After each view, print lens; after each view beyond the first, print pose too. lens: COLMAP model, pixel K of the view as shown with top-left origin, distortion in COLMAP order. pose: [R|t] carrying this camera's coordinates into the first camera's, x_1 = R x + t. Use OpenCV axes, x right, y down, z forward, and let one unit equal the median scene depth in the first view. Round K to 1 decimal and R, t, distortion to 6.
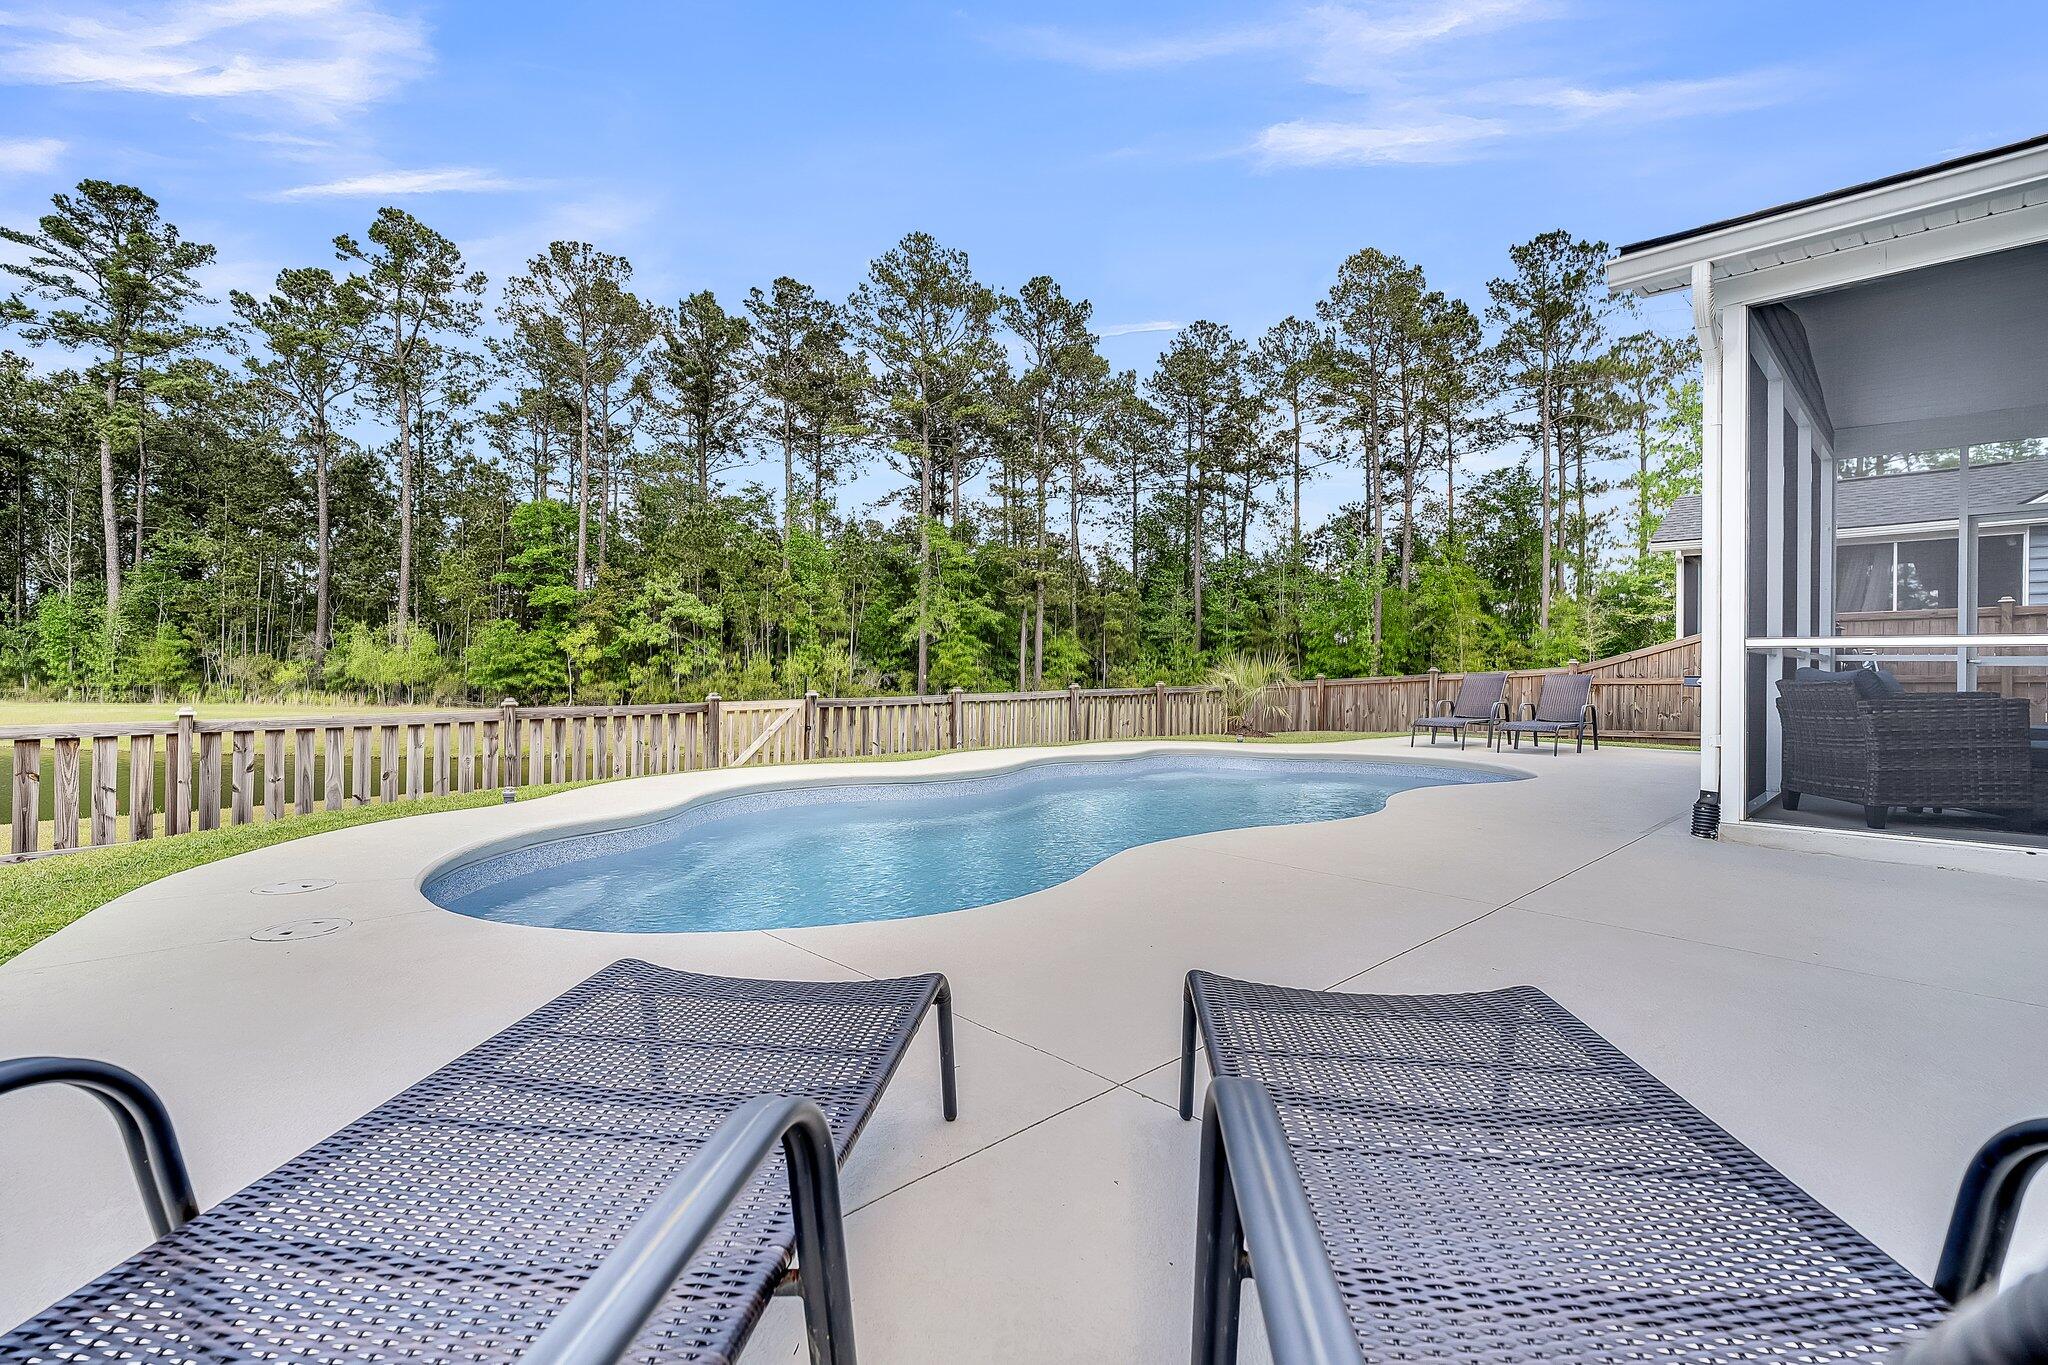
lens RADIAL K [[943.0, 0, 1020.7], [0, 943.0, 664.3], [0, 0, 1]] dist [0.000001, 0.000125]
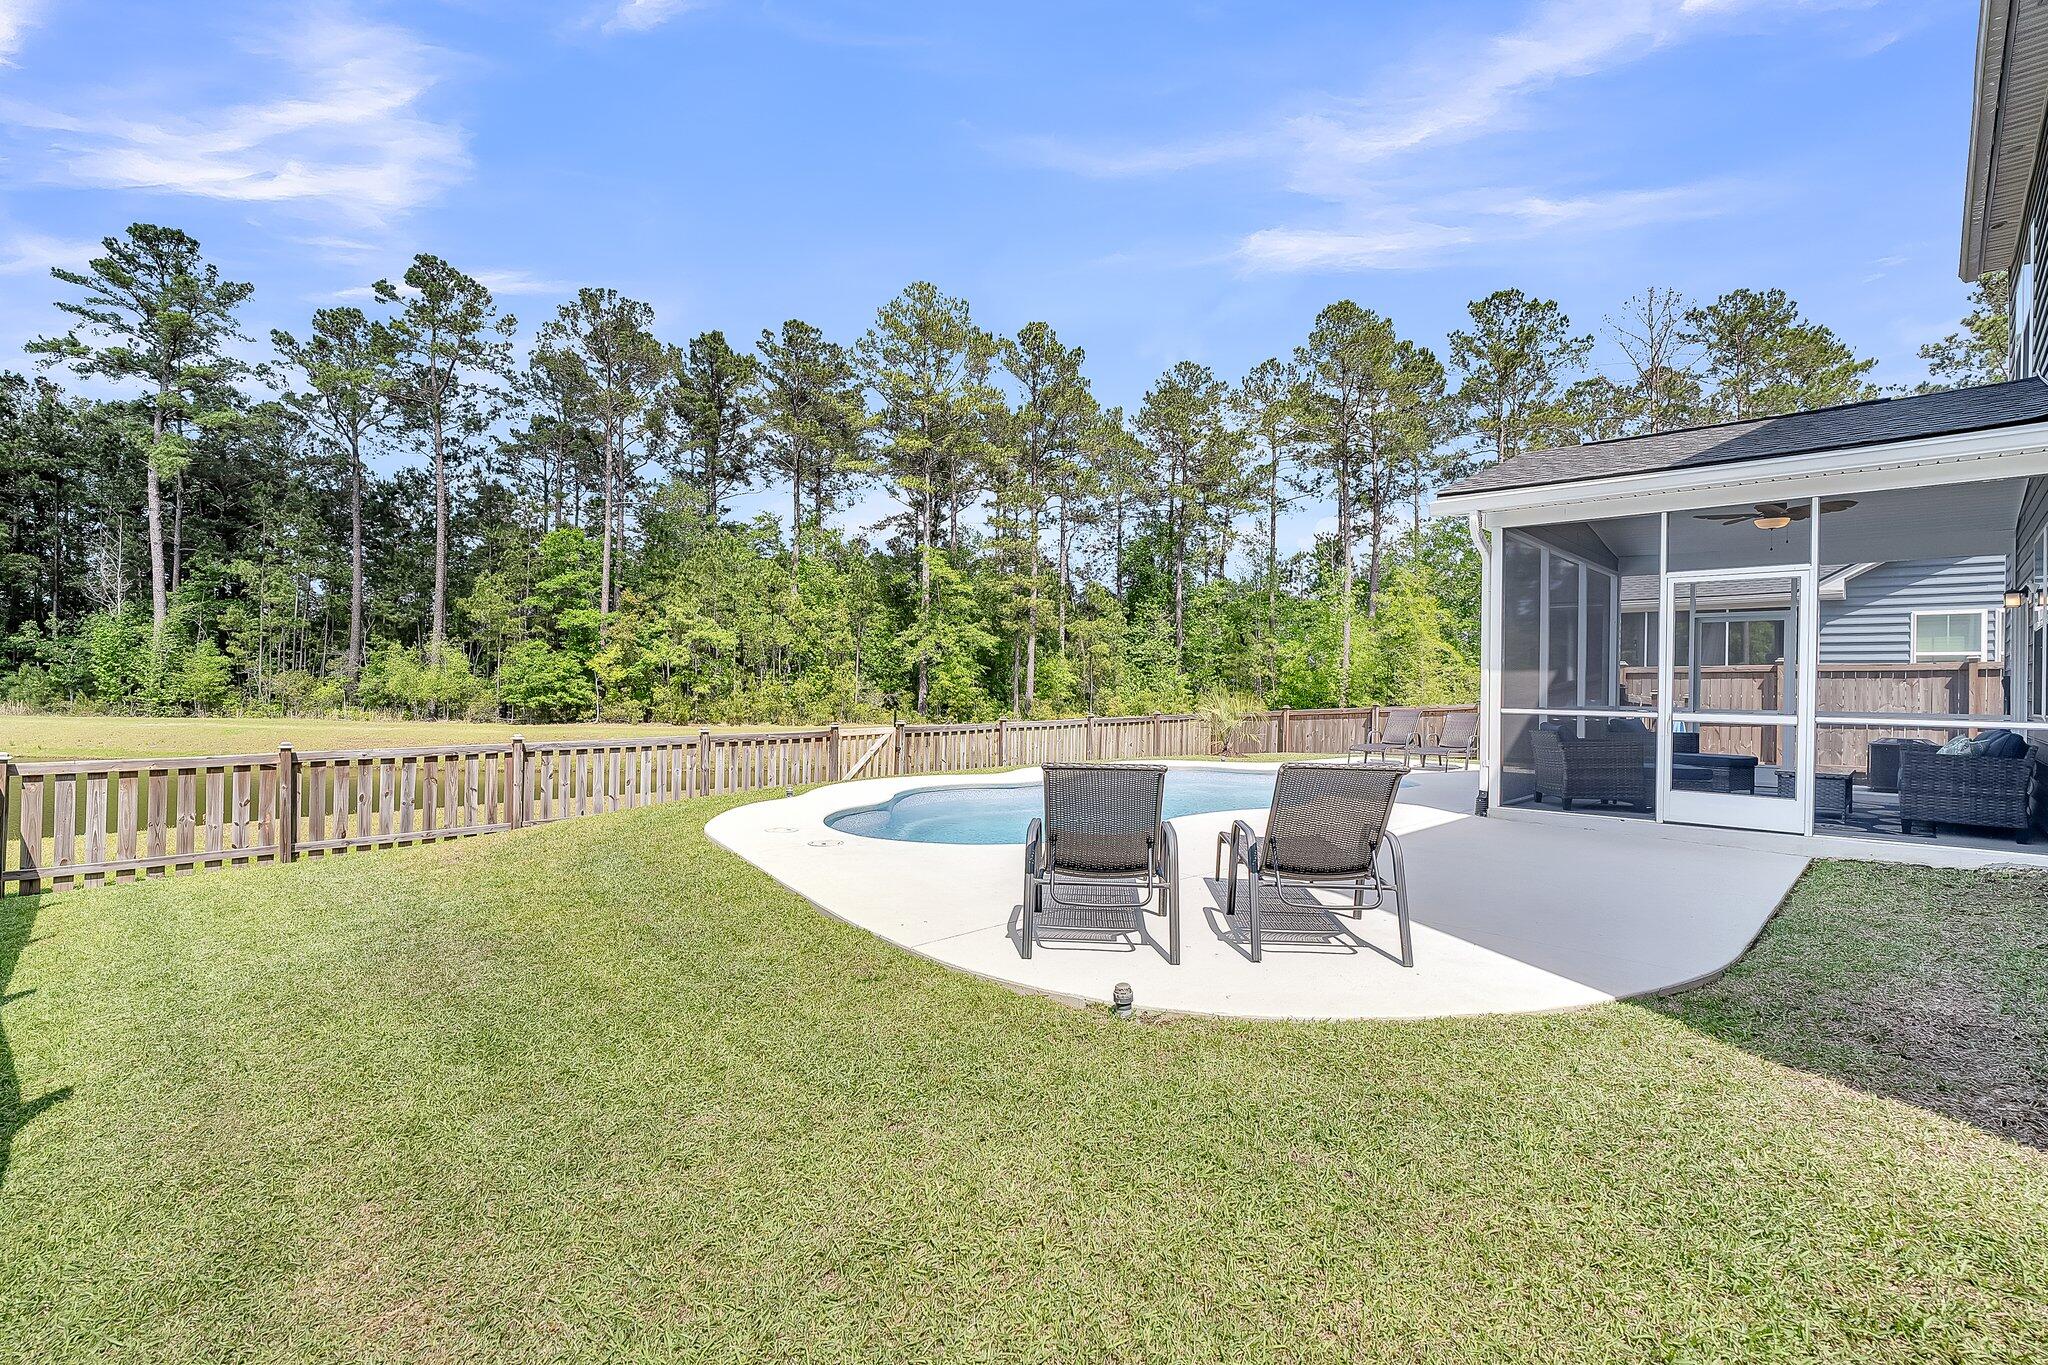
lens RADIAL K [[941.6, 0, 1014.6], [0, 941.6, 682.3], [0, 0, 1]] dist [-0.011735, 0.000082]
pose [[0.999877, 0.005435, 0.014699, -0.014962], [-0.005477, 0.999981, 0.002834, -0.005842], [-0.014683, -0.002914, 0.999888, -0.062529]]
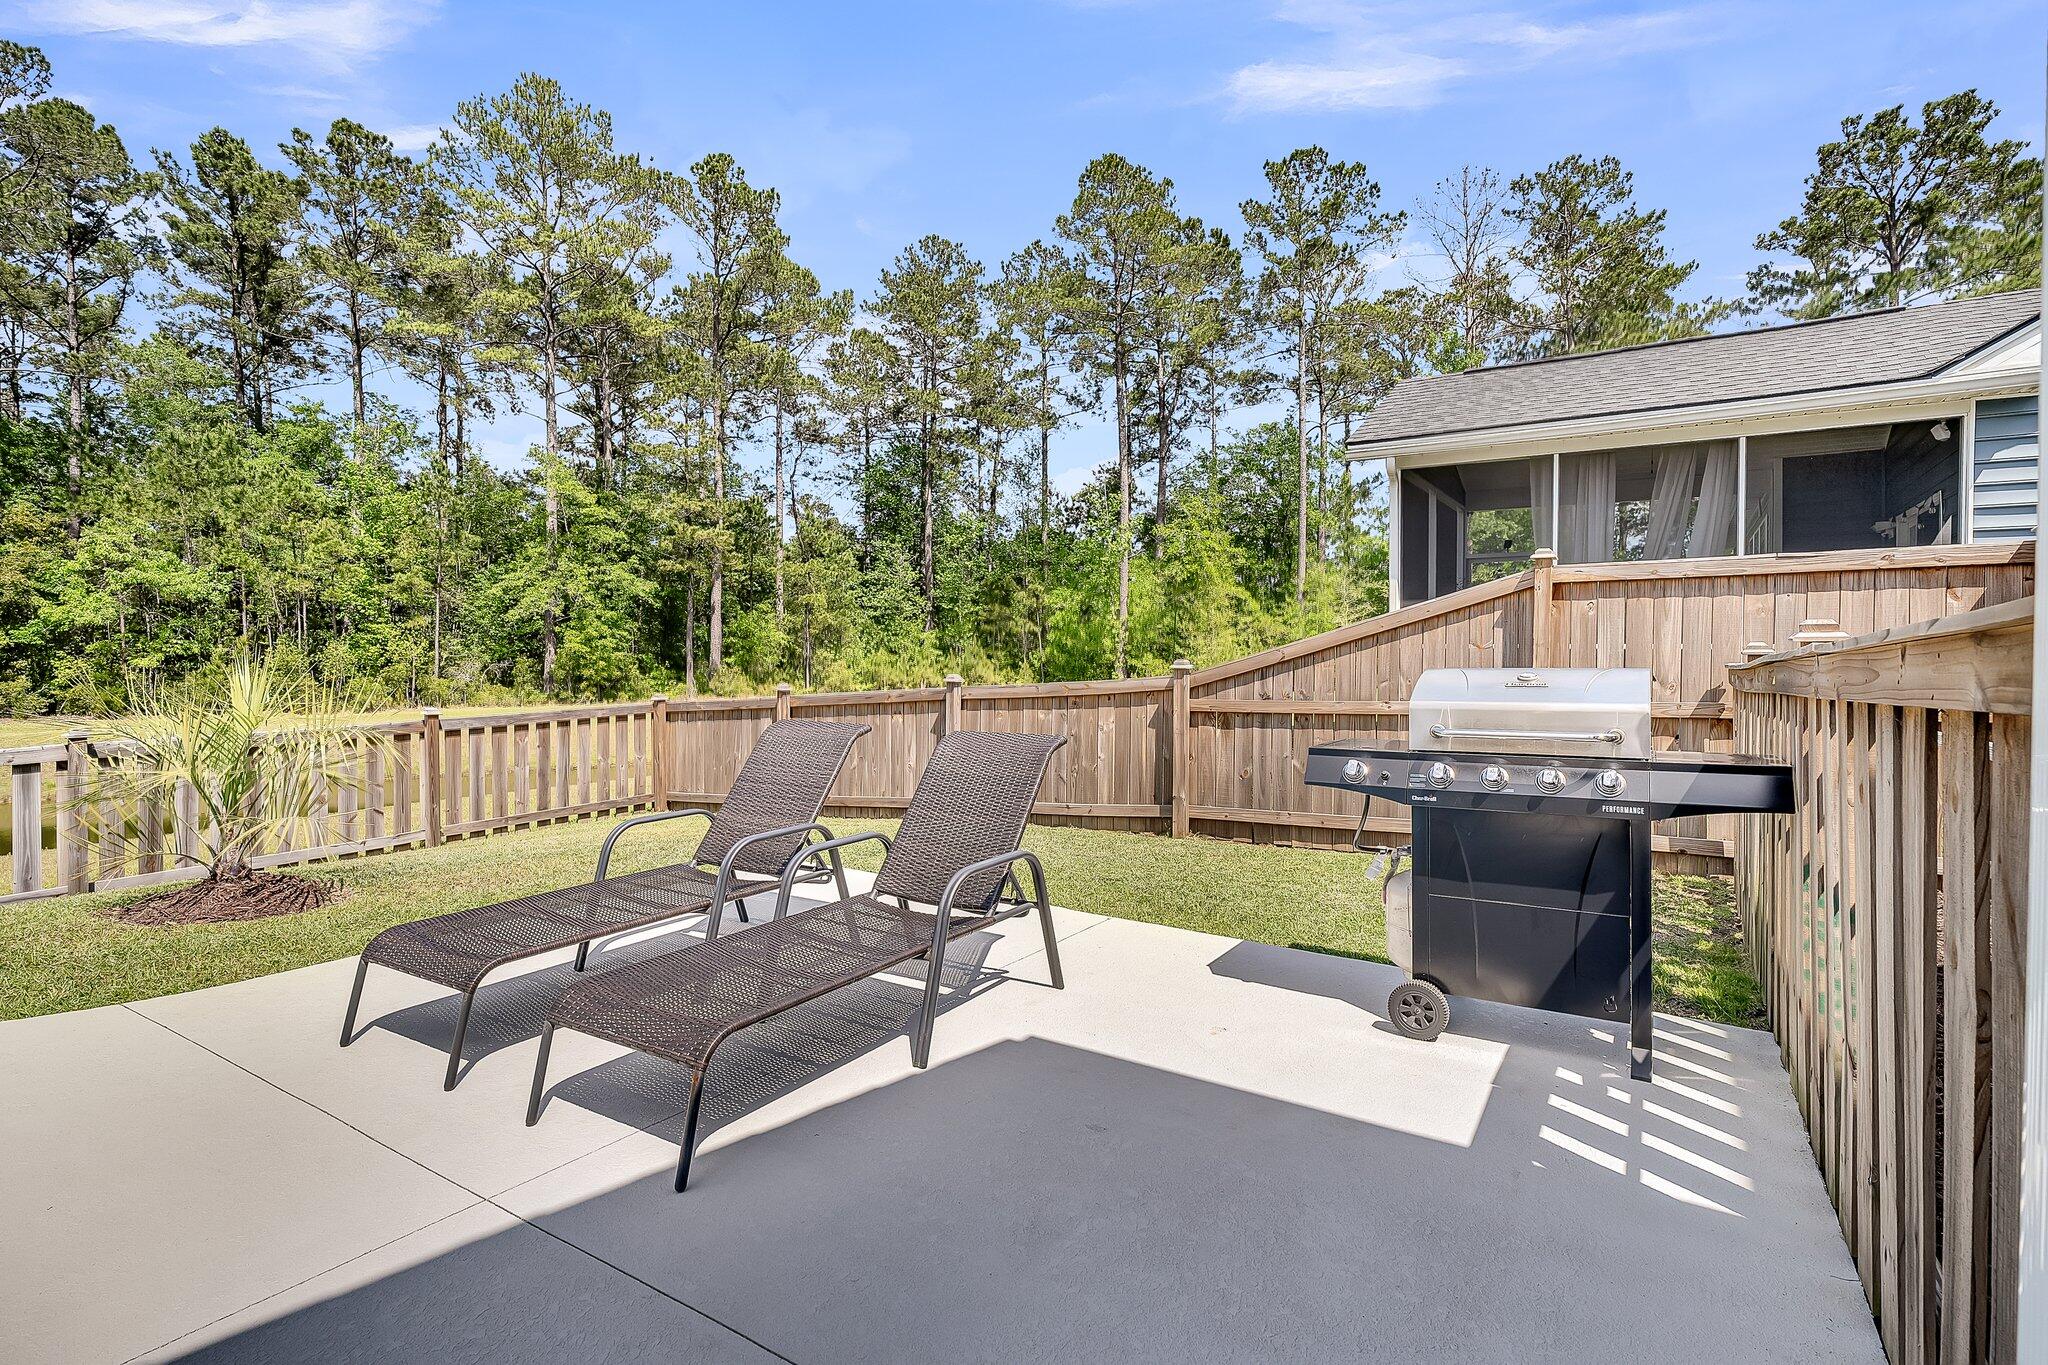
lens RADIAL K [[995.2, 0, 1025.3], [0, 995.2, 655.8], [0, 0, 1]] dist [0.001244, 0.000546]
pose [[0.978253, -0.010202, 0.207163, 0.096354], [0.007475, 0.999875, 0.013942, -0.002918], [-0.207279, -0.012090, 0.978207, 0.126764]]
